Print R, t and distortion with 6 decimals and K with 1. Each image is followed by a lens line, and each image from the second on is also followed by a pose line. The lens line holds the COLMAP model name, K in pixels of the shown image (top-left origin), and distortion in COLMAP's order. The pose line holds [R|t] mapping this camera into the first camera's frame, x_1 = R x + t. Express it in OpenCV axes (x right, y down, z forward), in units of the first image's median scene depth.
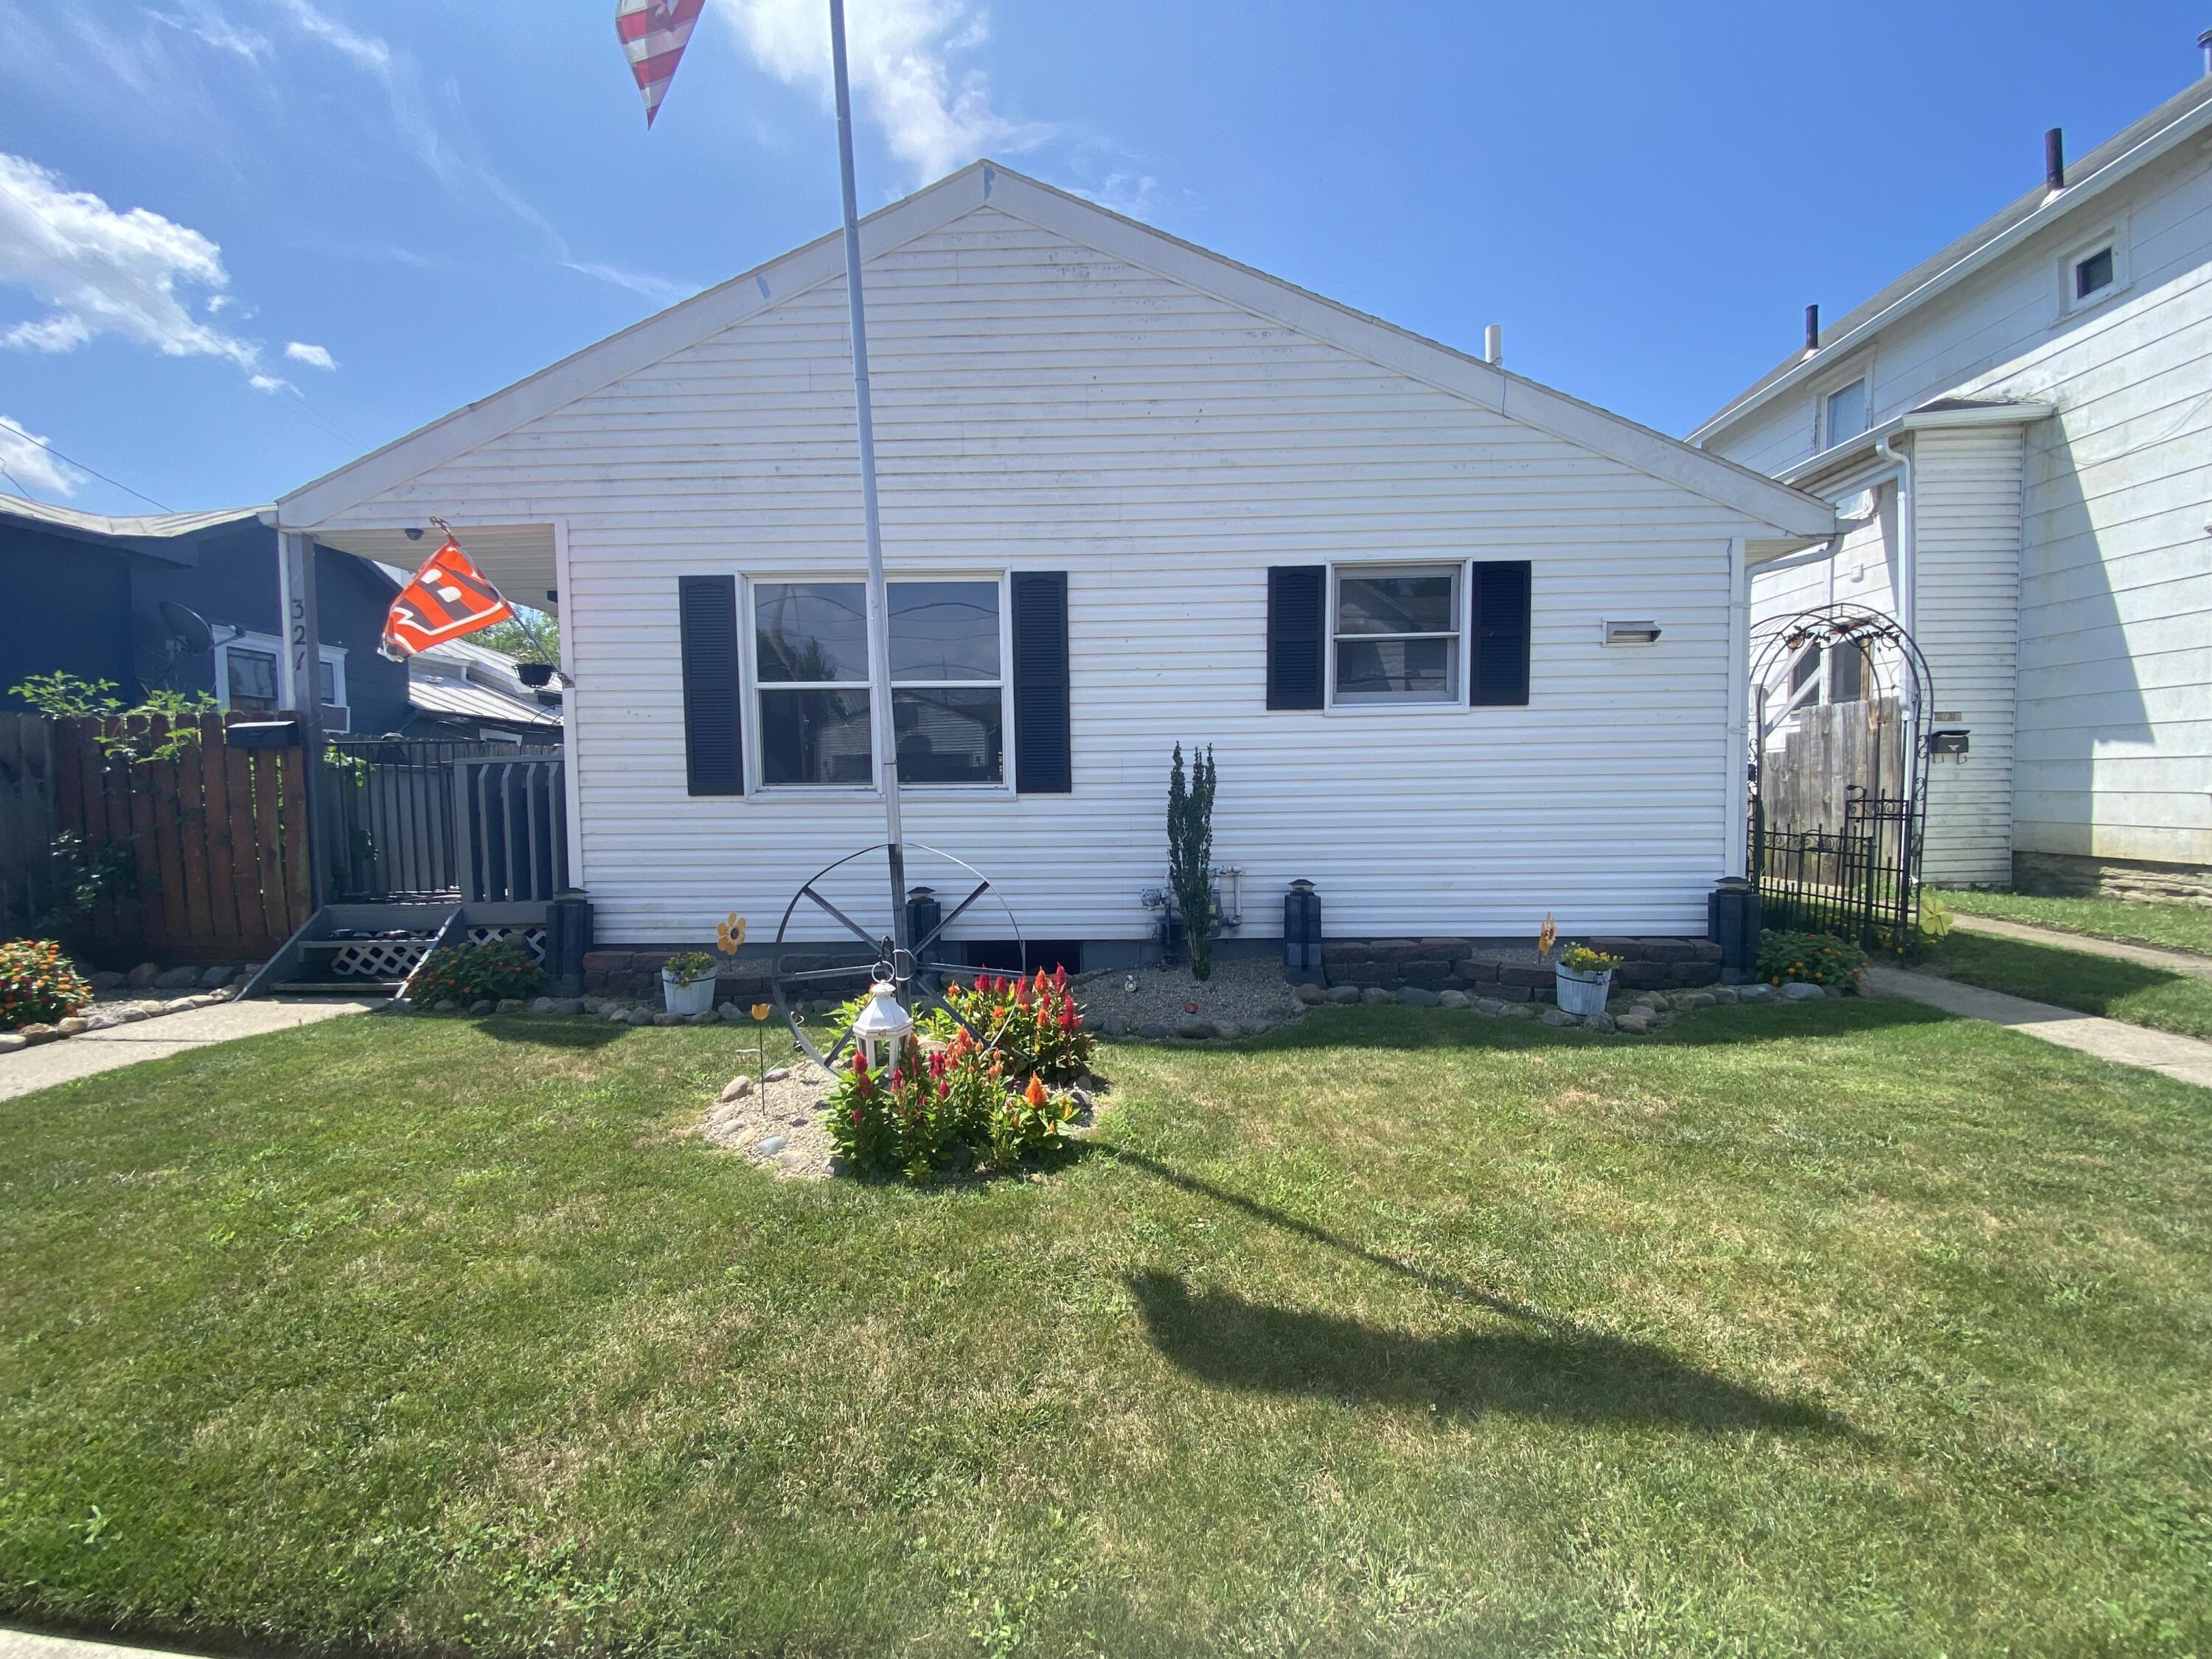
lens RADIAL K [[893.8, 0, 1103.1], [0, 893.8, 896.2], [0, 0, 1]] dist [0.063279, -0.034075]
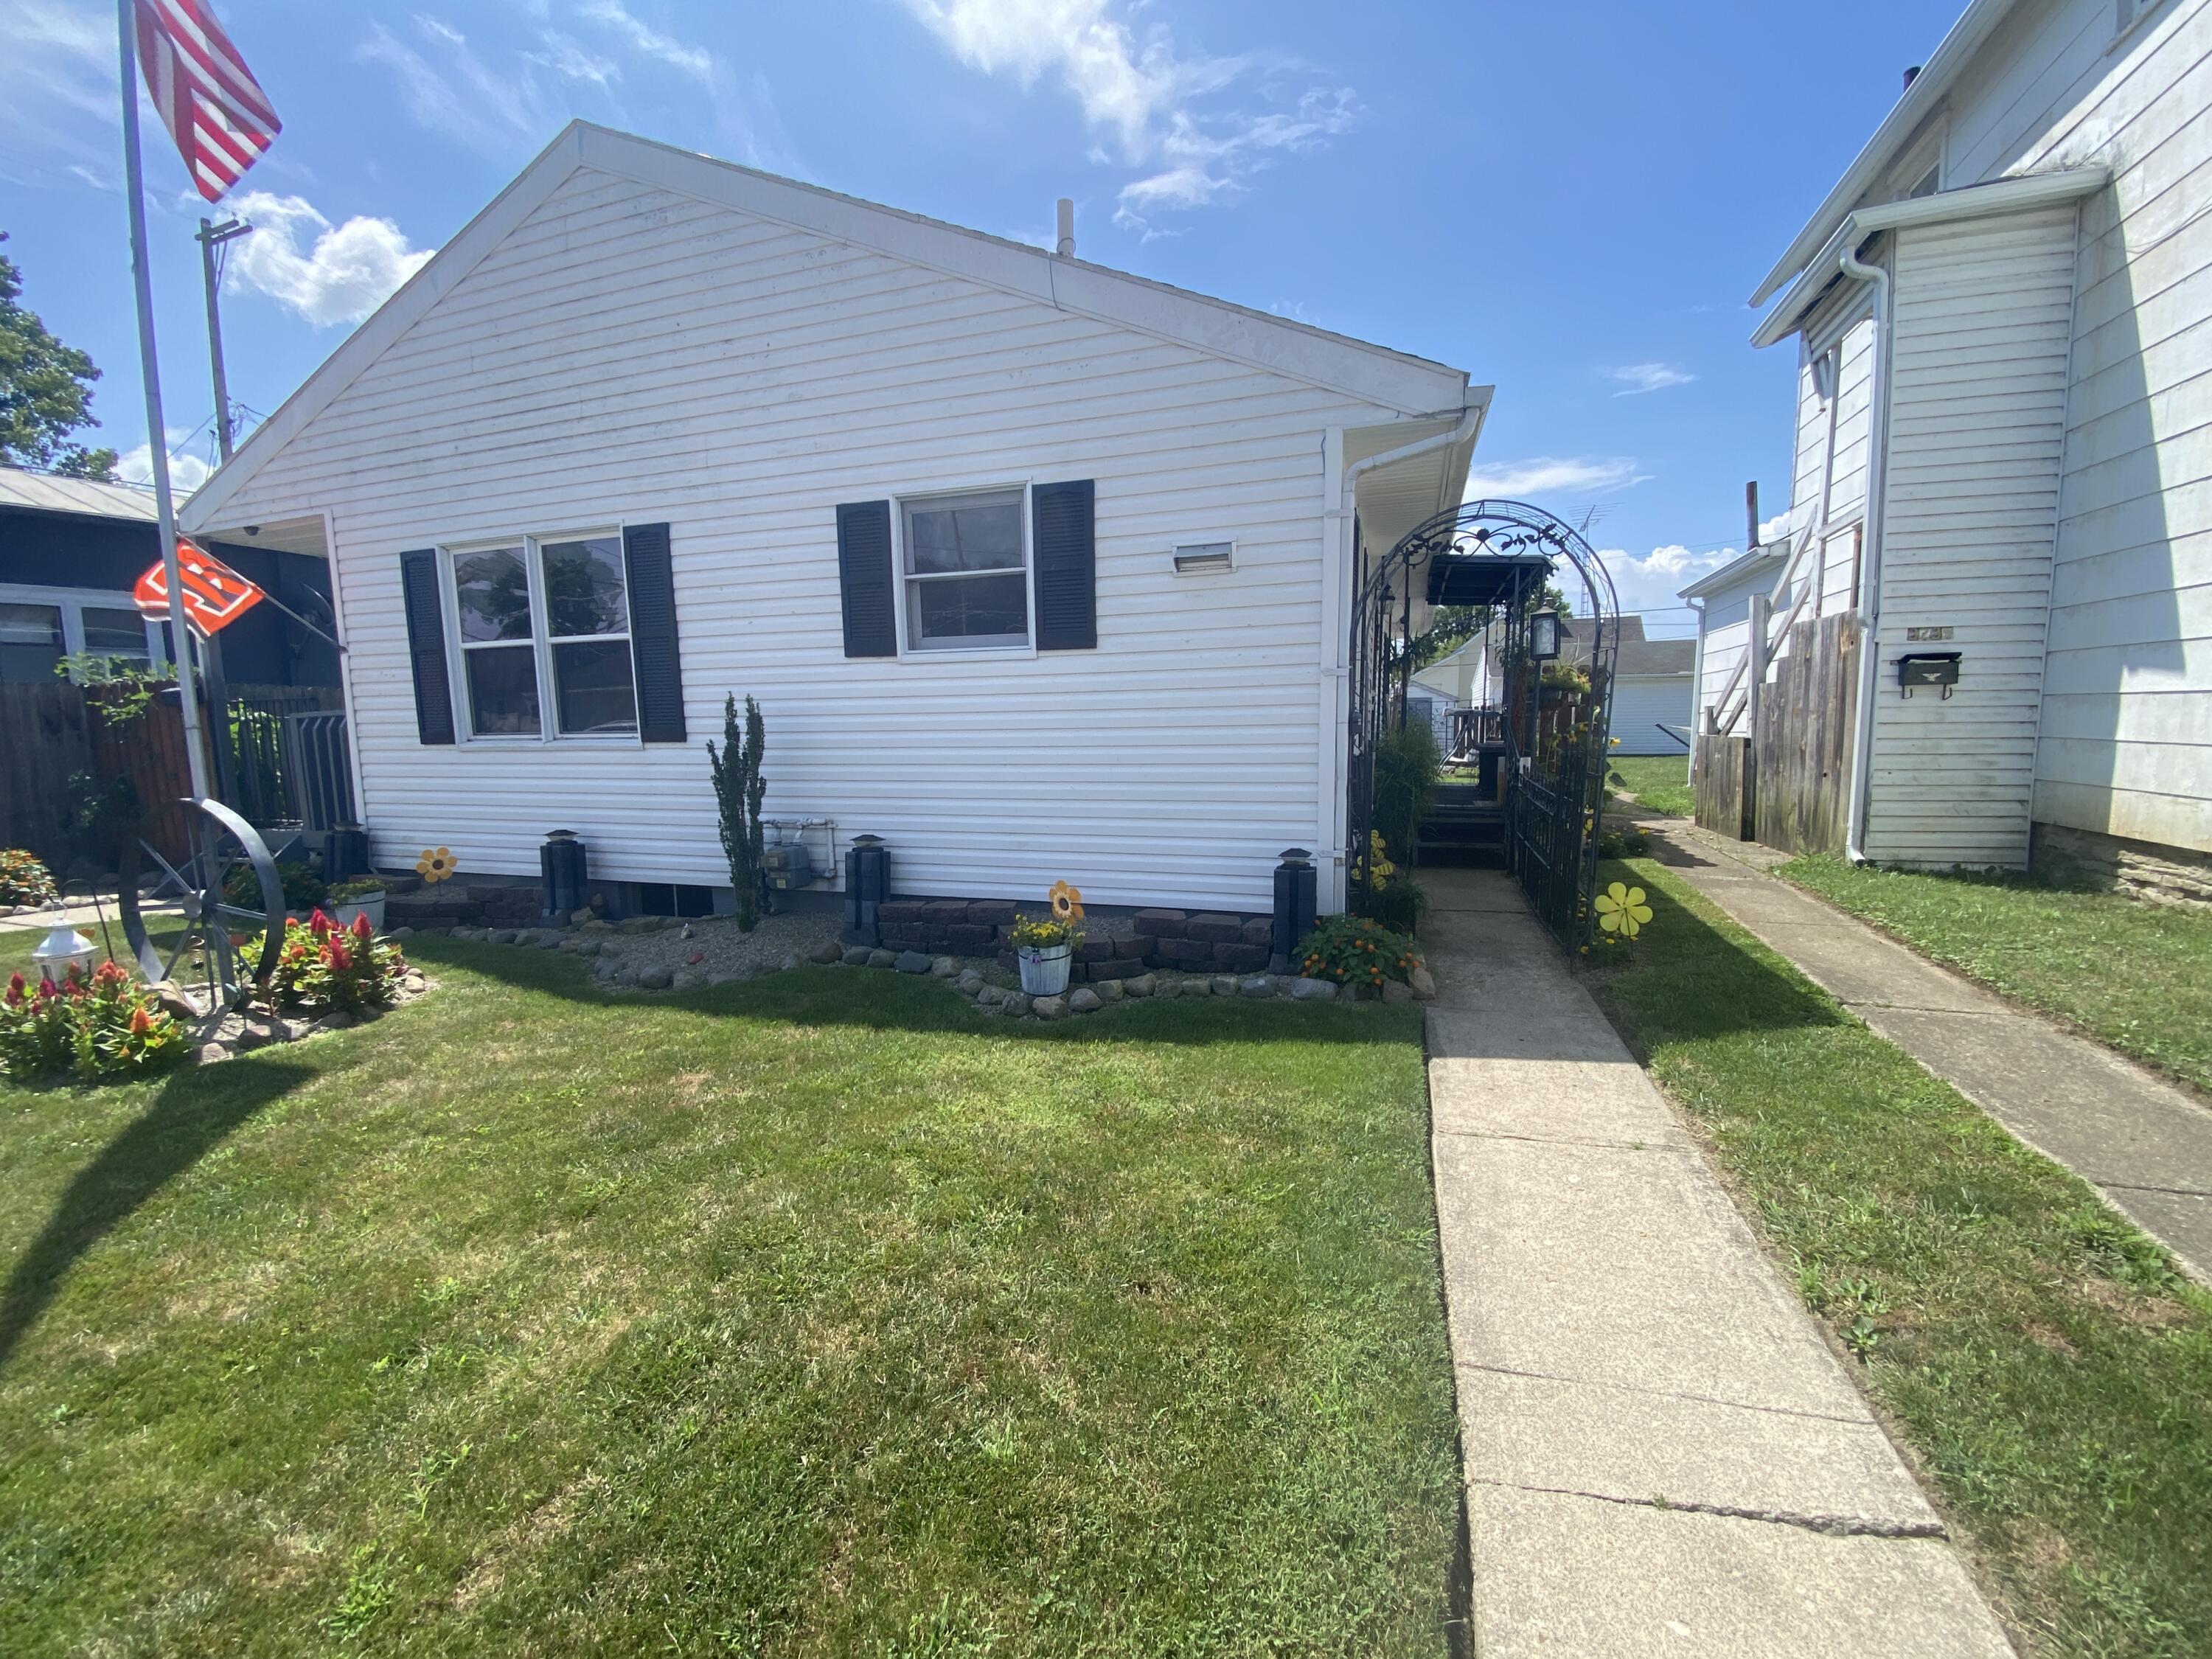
lens RADIAL K [[894.2, 0, 1106.5], [0, 894.2, 894.5], [0, 0, 1]] dist [0.032492, -0.020743]
pose [[0.951761, 0.053967, -0.302058, 0.745524], [-0.030357, 0.996143, 0.082323, -0.041465], [0.305335, -0.069182, 0.949728, 0.152353]]
